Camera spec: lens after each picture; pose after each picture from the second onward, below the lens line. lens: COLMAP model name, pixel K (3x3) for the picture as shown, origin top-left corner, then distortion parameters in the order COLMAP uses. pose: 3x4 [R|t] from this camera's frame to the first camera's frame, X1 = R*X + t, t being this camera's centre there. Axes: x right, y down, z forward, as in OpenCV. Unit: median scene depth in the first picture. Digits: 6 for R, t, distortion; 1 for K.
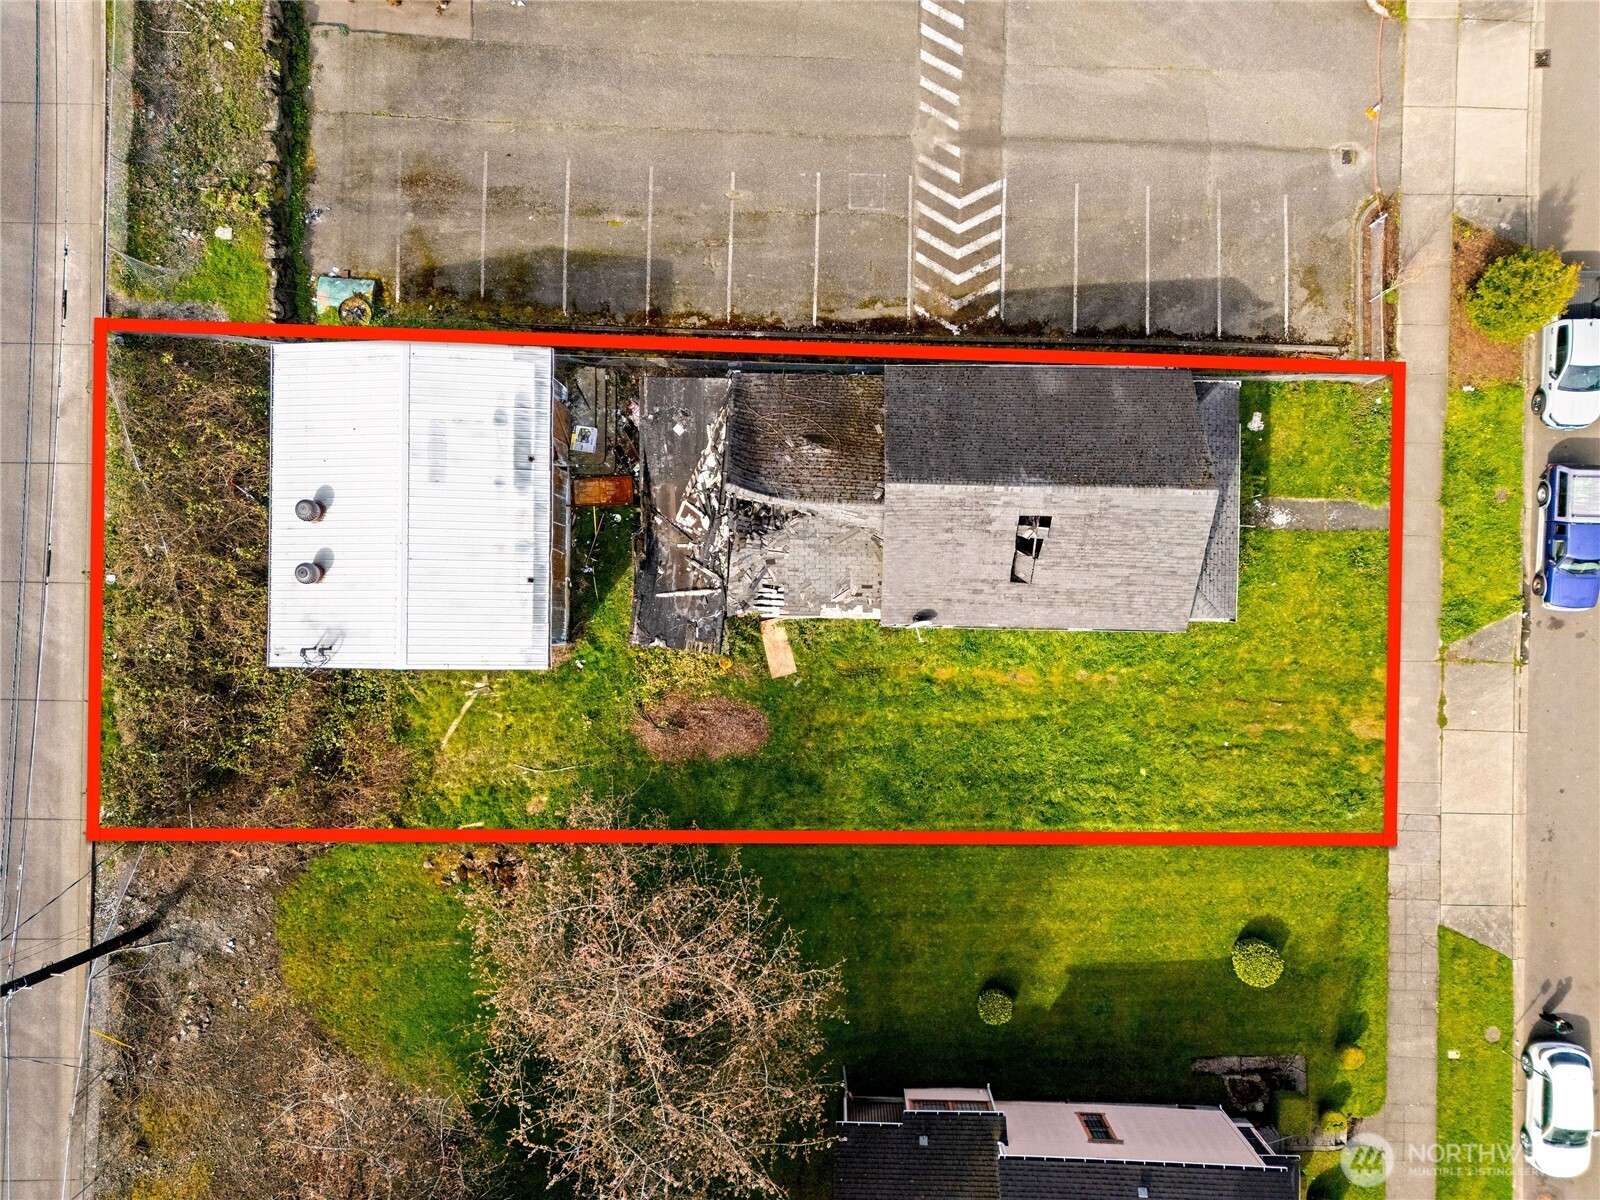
lens RADIAL K [[1172.2, 0, 806.5], [0, 1172.2, 594.0], [0, 0, 1]] dist [0.075718, -0.067876]
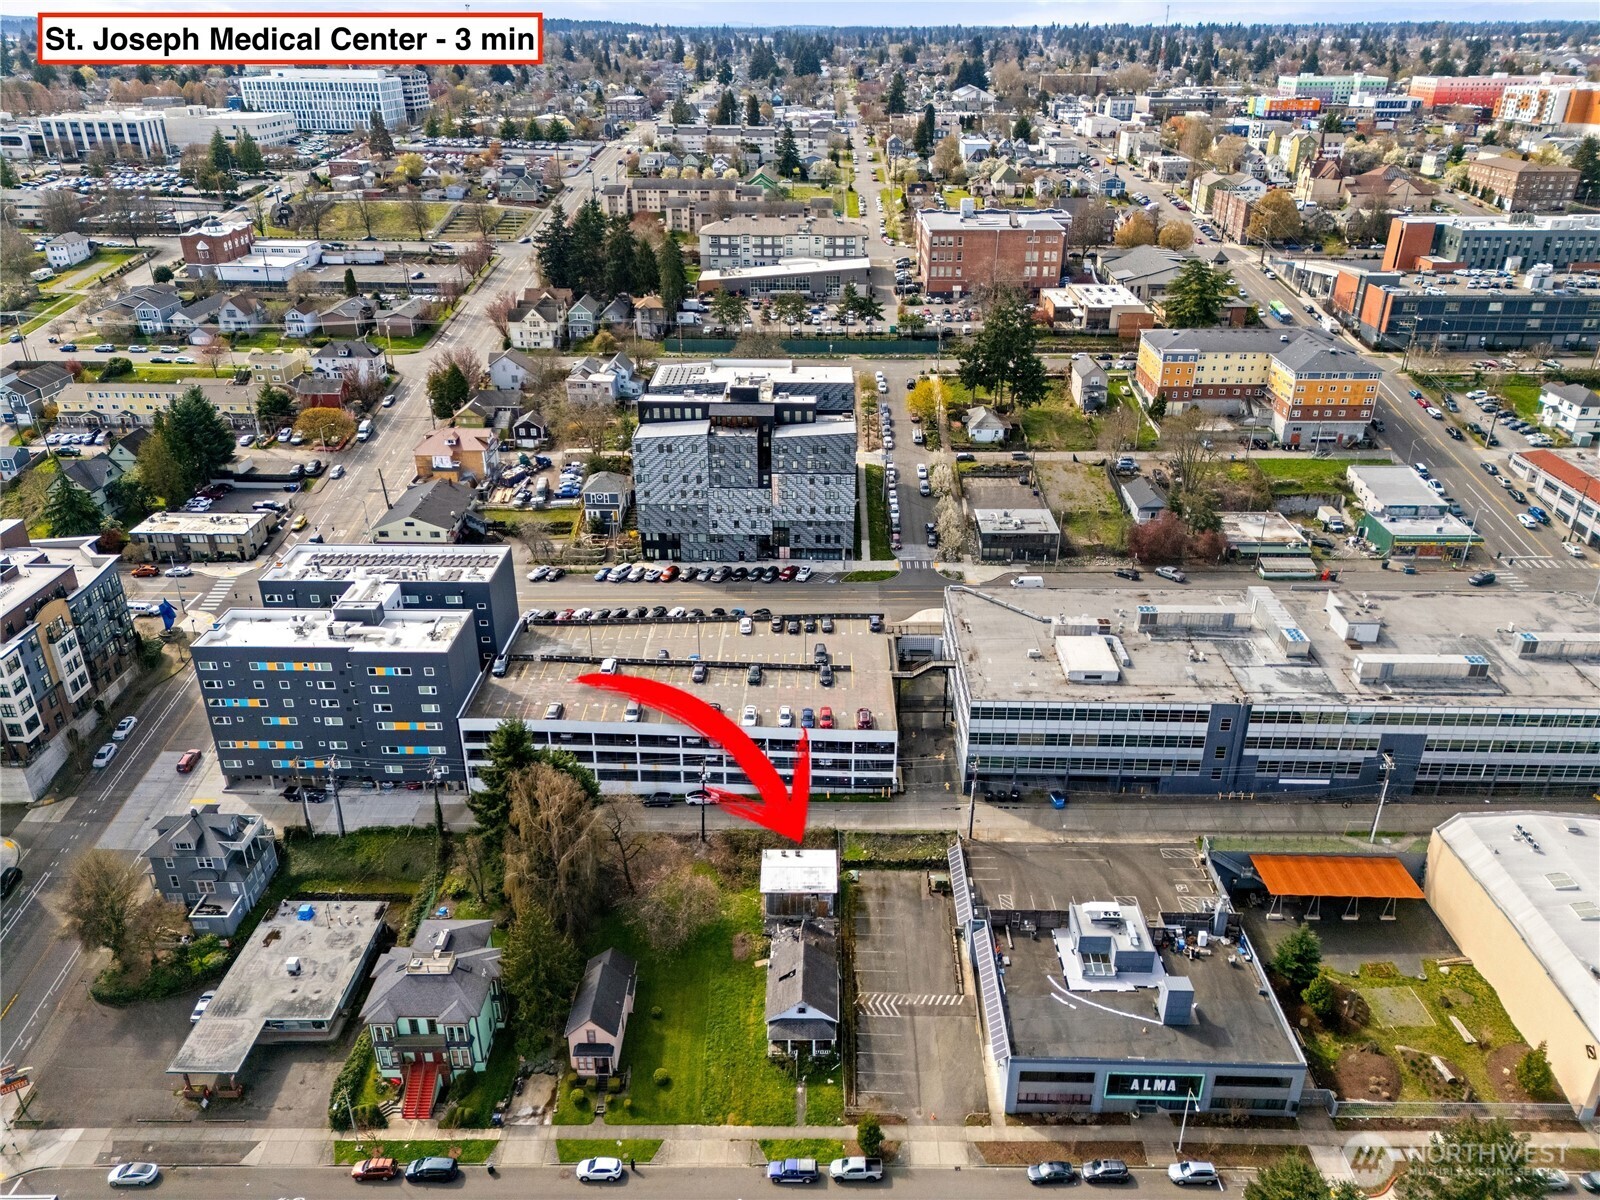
lens RADIAL K [[1163.6, 0, 806.2], [0, 1163.6, 598.5], [0, 0, 1]] dist [0.097611, -0.107002]
pose [[0.005782, 0.458740, -0.888552, 2.615368], [-0.999922, 0.012456, -0.000076, -0.097946], [0.011033, 0.888483, 0.458776, -1.604839]]
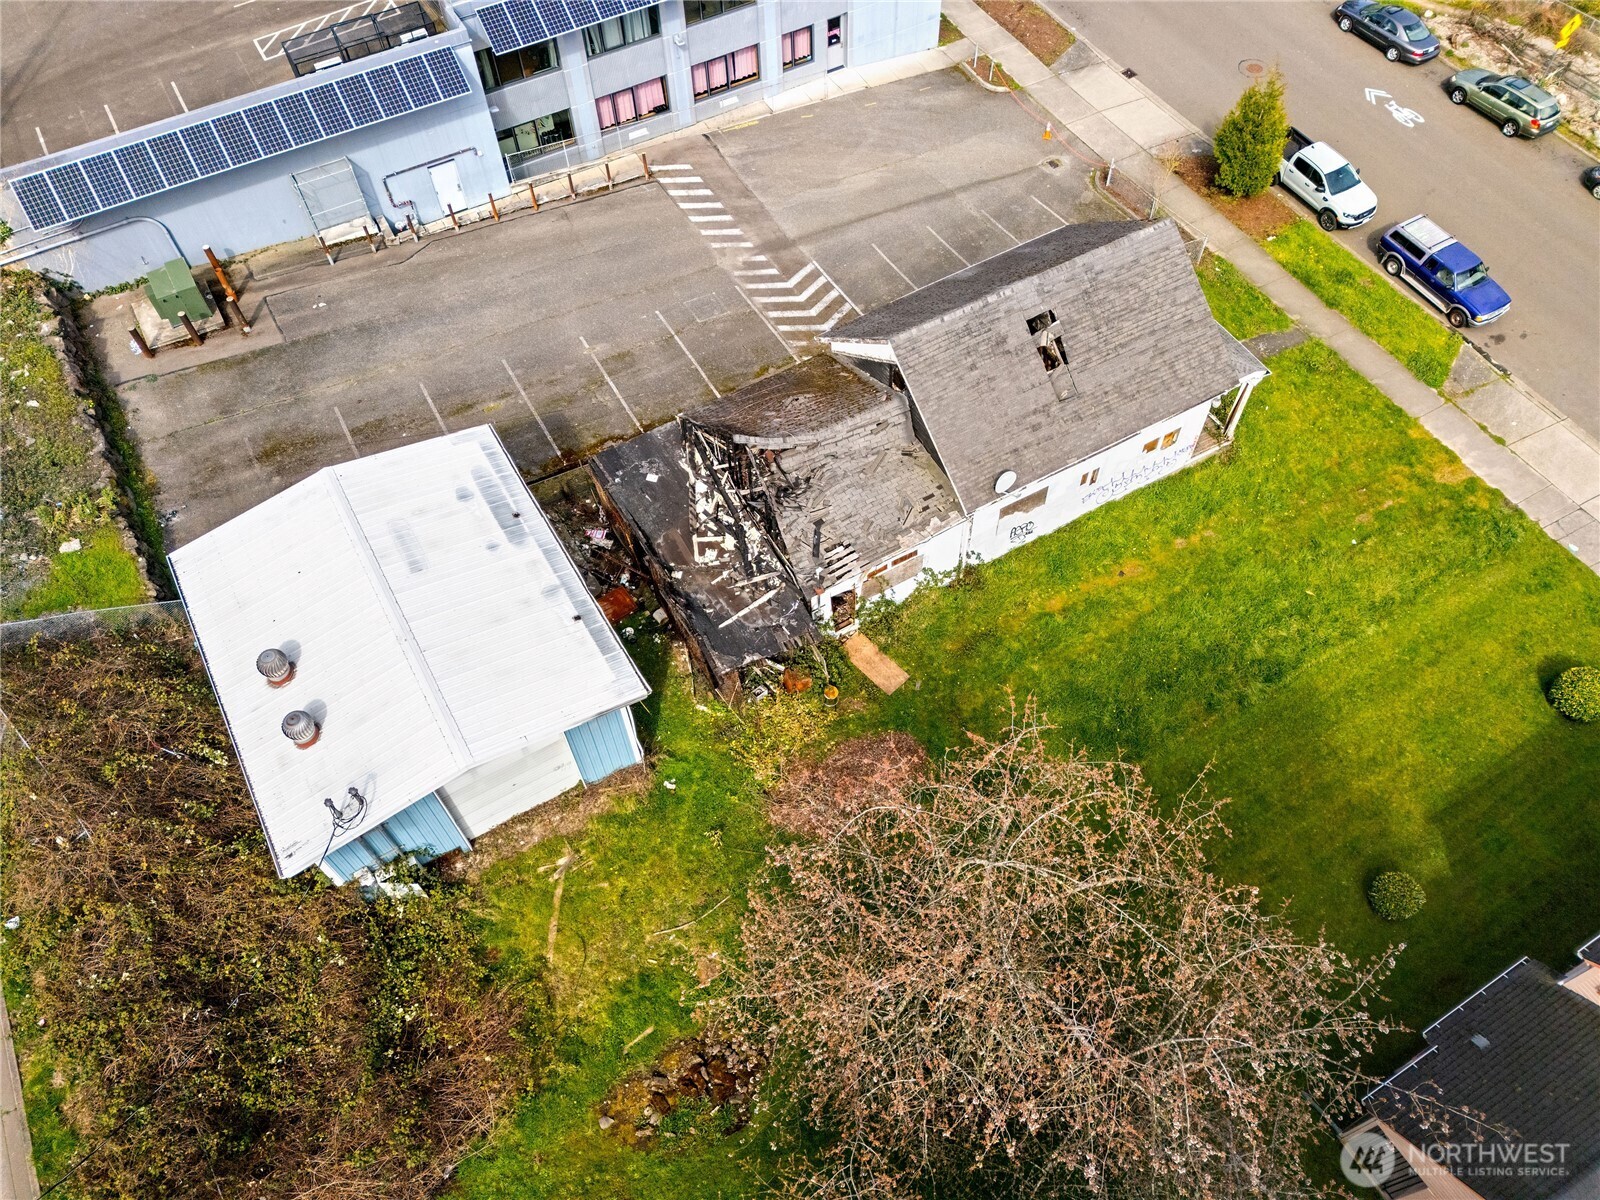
lens RADIAL K [[1172.2, 0, 806.5], [0, 1172.2, 594.0], [0, 0, 1]] dist [0.075718, -0.067876]
pose [[0.856191, -0.423462, 0.296001, -0.285191], [0.516638, 0.706941, -0.483032, 0.379776], [-0.004710, 0.566493, 0.824053, 0.292987]]
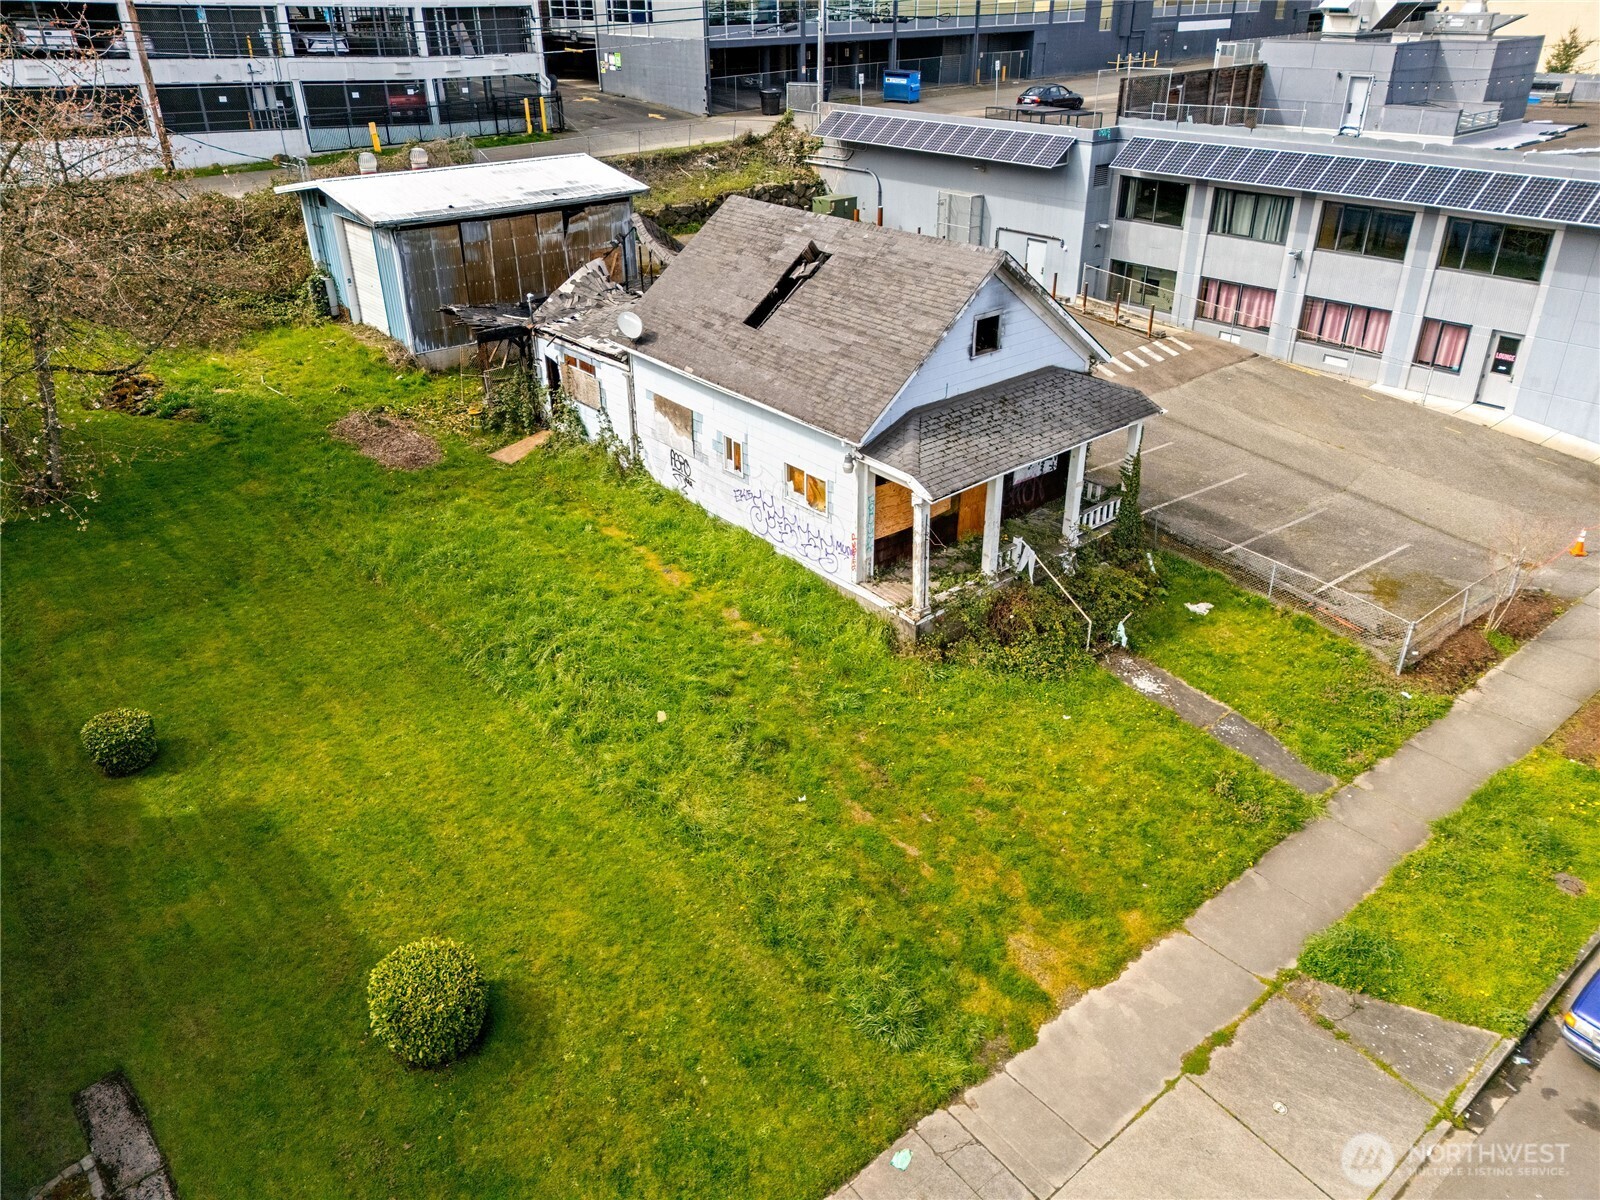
lens RADIAL K [[1172.2, 0, 806.5], [0, 1172.2, 594.0], [0, 0, 1]] dist [0.075718, -0.067876]
pose [[0.658965, 0.366259, -0.656978, 0.673411], [-0.752174, 0.321311, -0.575321, 0.399475], [0.000378, 0.873277, 0.487223, 0.683468]]
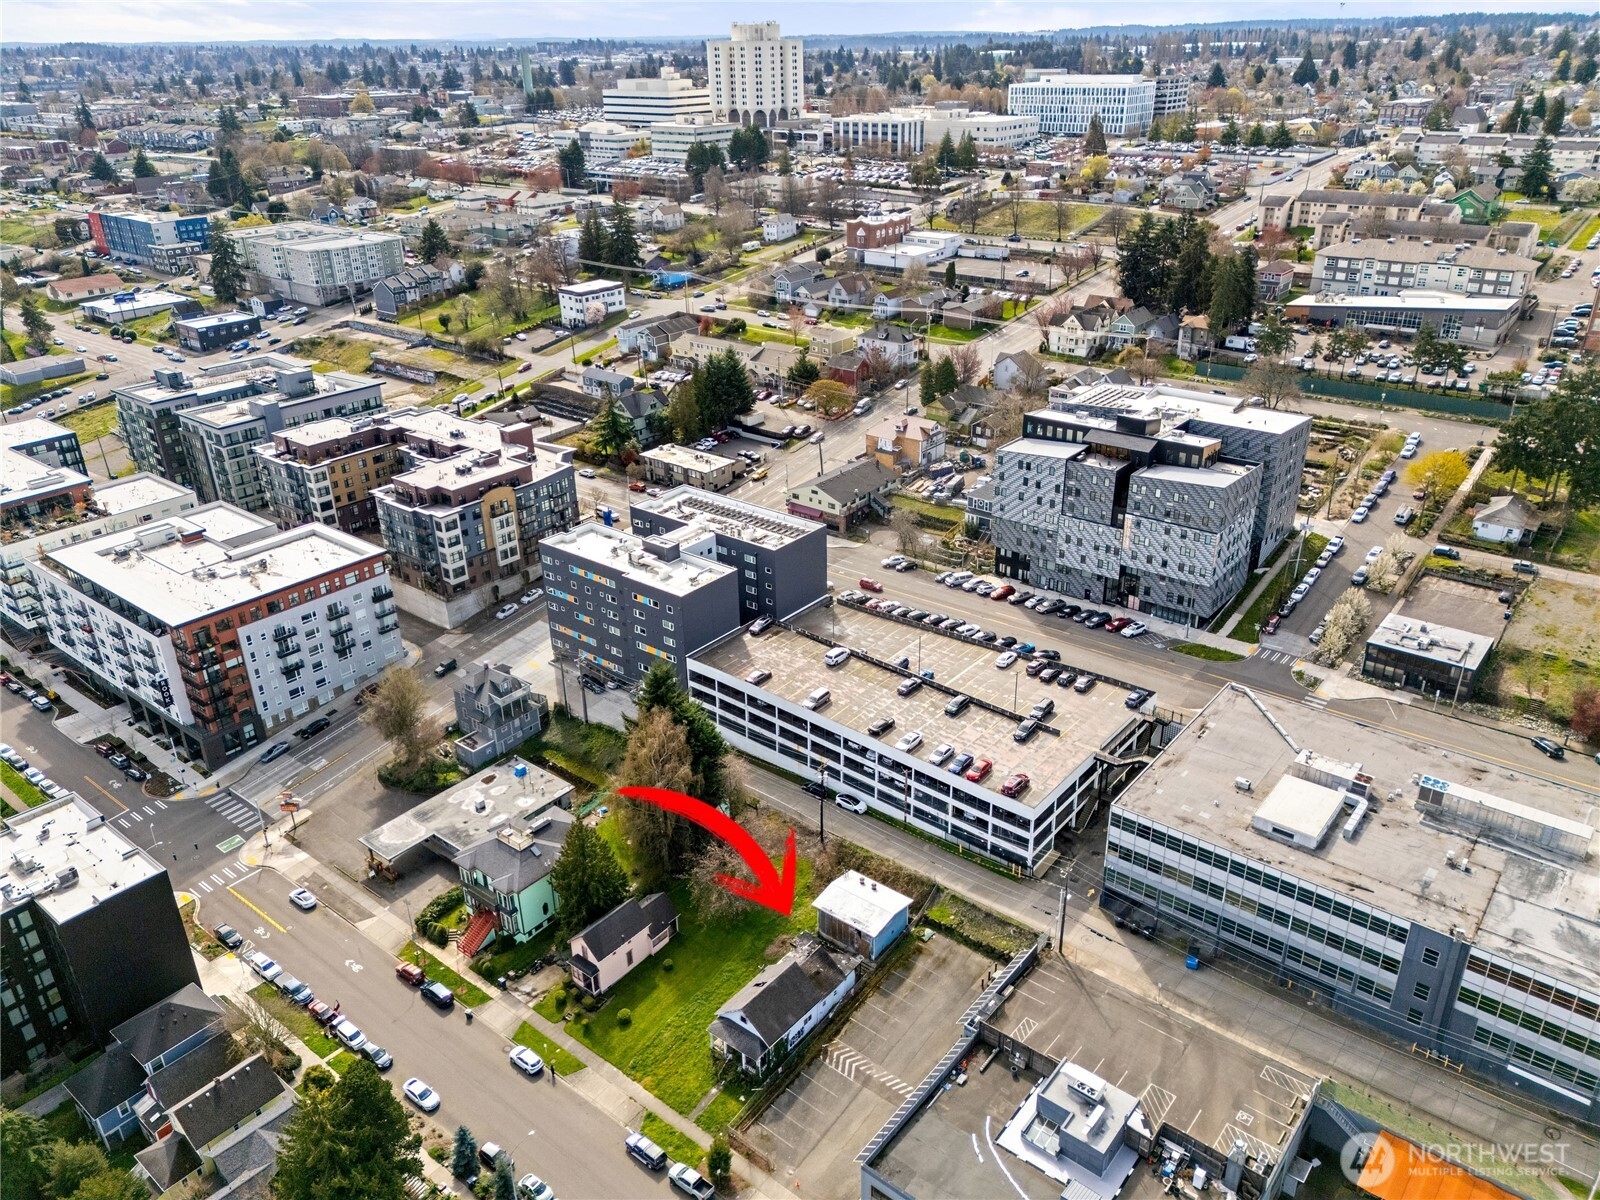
lens RADIAL K [[1163.6, 0, 806.2], [0, 1163.6, 598.5], [0, 0, 1]] dist [0.097611, -0.107002]
pose [[-0.613107, 0.371062, -0.697433, 1.983097], [-0.788866, -0.240275, 0.565649, -1.743342], [0.042315, 0.896984, 0.440032, -1.563907]]
